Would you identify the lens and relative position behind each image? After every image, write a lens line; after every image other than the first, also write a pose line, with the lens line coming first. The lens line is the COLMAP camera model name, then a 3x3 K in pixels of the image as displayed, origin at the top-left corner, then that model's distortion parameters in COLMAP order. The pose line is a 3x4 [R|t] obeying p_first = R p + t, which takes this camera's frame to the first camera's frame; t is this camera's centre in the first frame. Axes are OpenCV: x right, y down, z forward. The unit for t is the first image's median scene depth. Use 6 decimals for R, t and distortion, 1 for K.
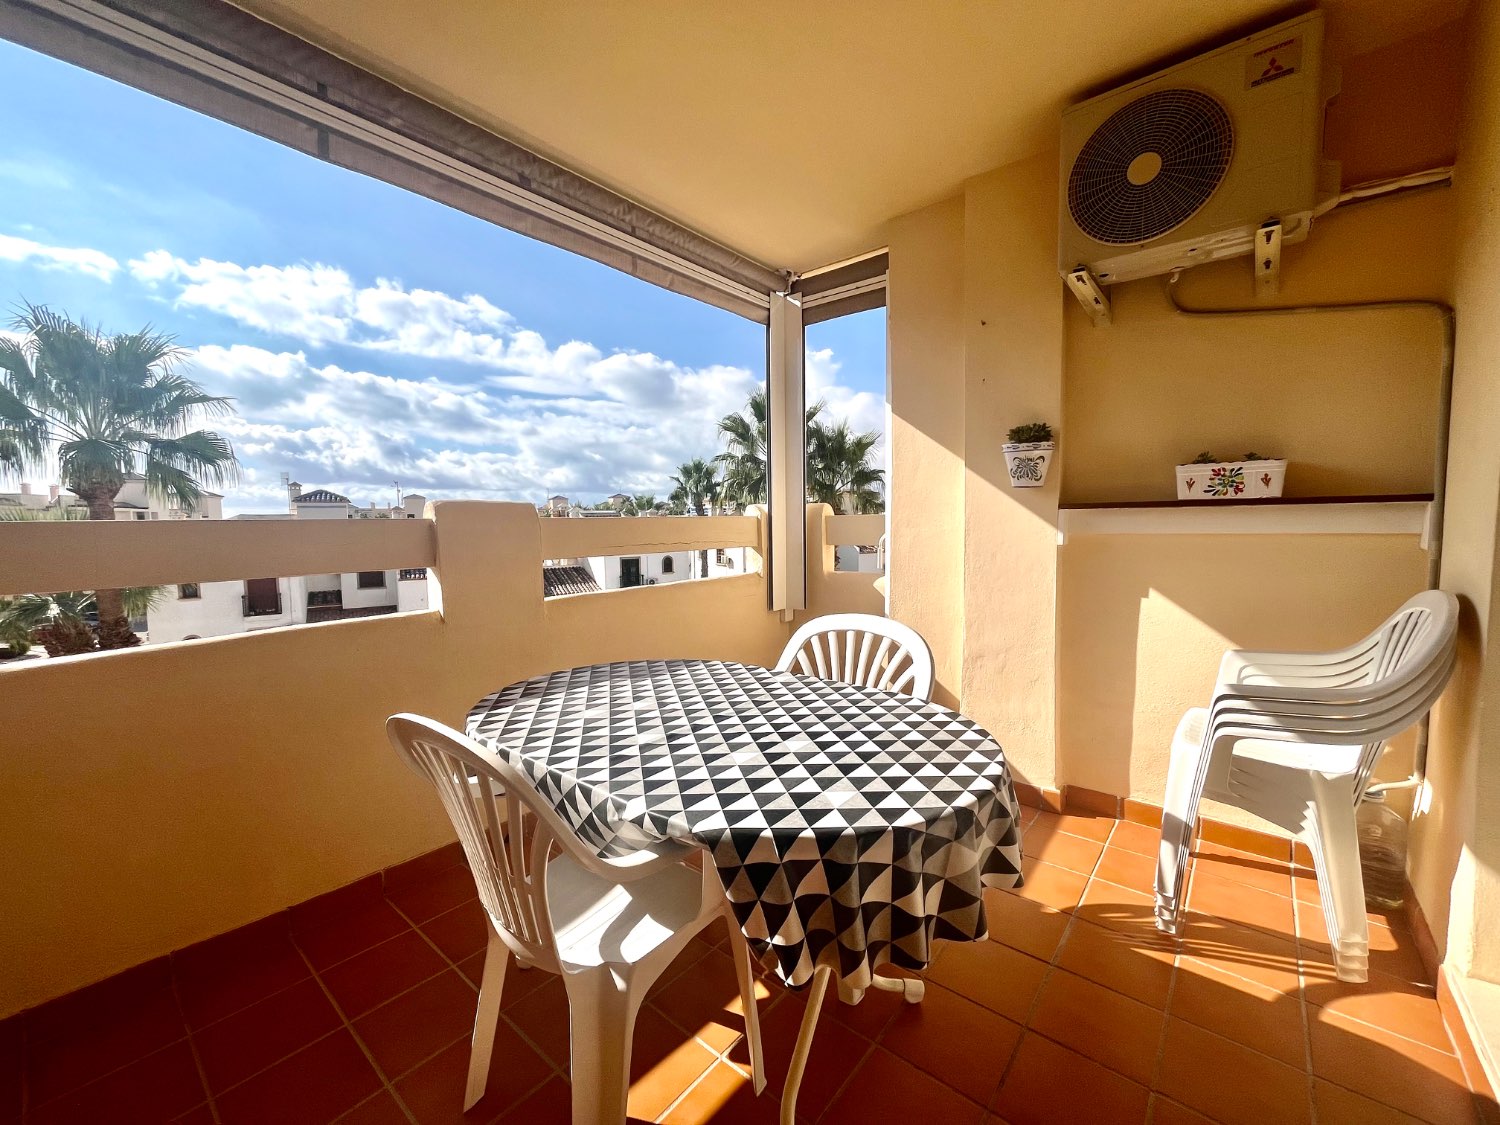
lens RADIAL K [[602.7, 0, 743.1], [0, 602.7, 555.3], [0, 0, 1]] dist [-0.003778, -0.000592]
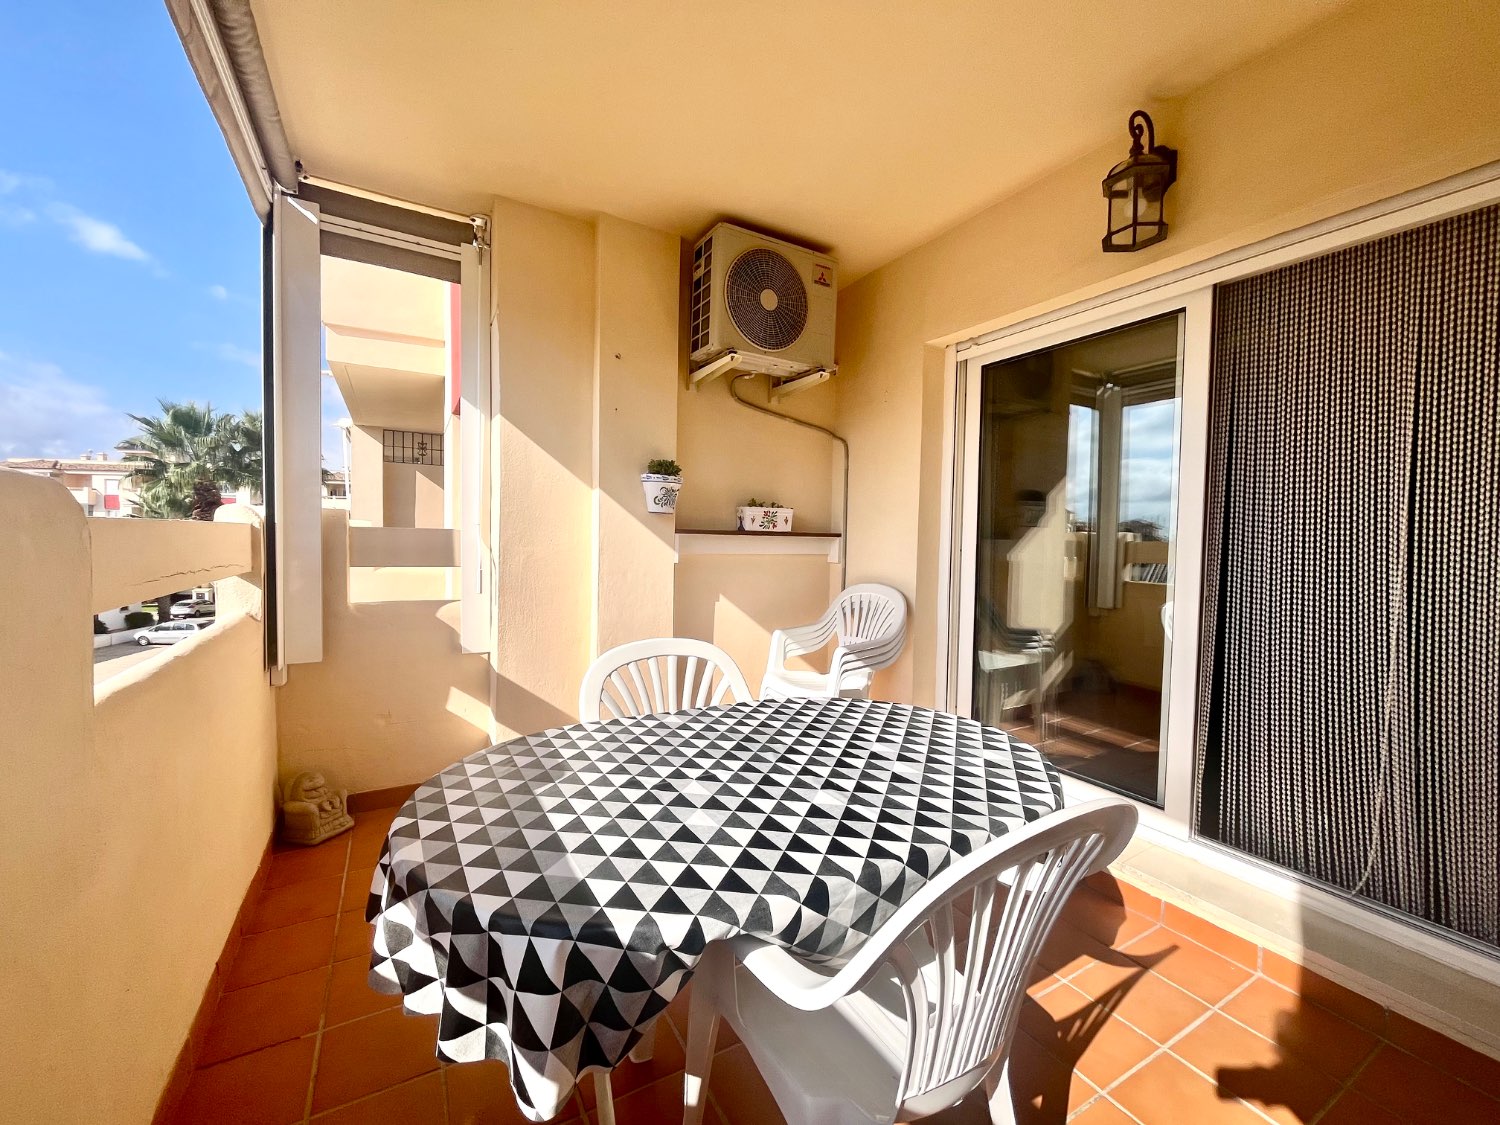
lens RADIAL K [[602.7, 0, 749.3], [0, 602.7, 556.3], [0, 0, 1]] dist [-0.003778, -0.000592]
pose [[0.339208, -0.008357, 0.940674, -0.662856], [0.031334, 0.999506, -0.002420, -0.029182], [-0.940189, 0.030296, 0.339303, 0.541636]]
